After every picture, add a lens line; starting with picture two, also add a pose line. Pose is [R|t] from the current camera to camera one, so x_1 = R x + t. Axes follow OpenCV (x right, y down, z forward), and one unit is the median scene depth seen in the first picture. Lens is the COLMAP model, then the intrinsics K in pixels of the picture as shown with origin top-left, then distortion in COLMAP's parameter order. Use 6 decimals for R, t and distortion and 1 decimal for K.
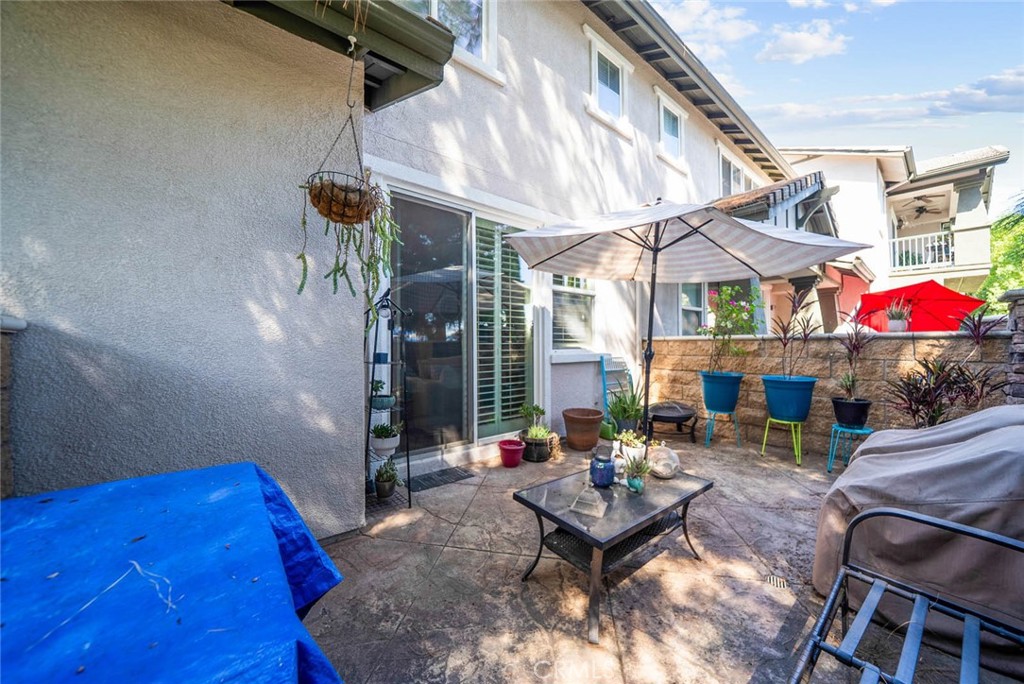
lens RADIAL K [[363.7, 0, 523.3], [0, 363.7, 341.1], [0, 0, 1]] dist [-0.002015, -0.000050]
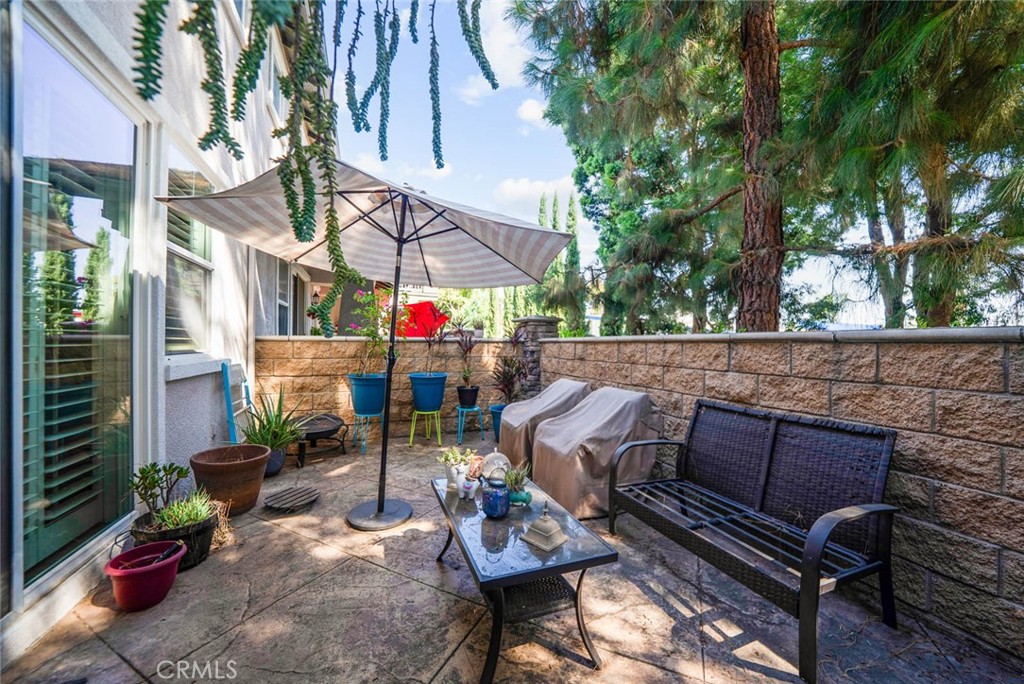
lens RADIAL K [[363.7, 0, 516.9], [0, 363.7, 344.1], [0, 0, 1]] dist [-0.002015, -0.000050]
pose [[0.315900, 0.003749, 0.948785, -0.281712], [-0.013359, 0.999911, 0.000497, -0.001686], [-0.948699, -0.012832, 0.315922, 0.331107]]
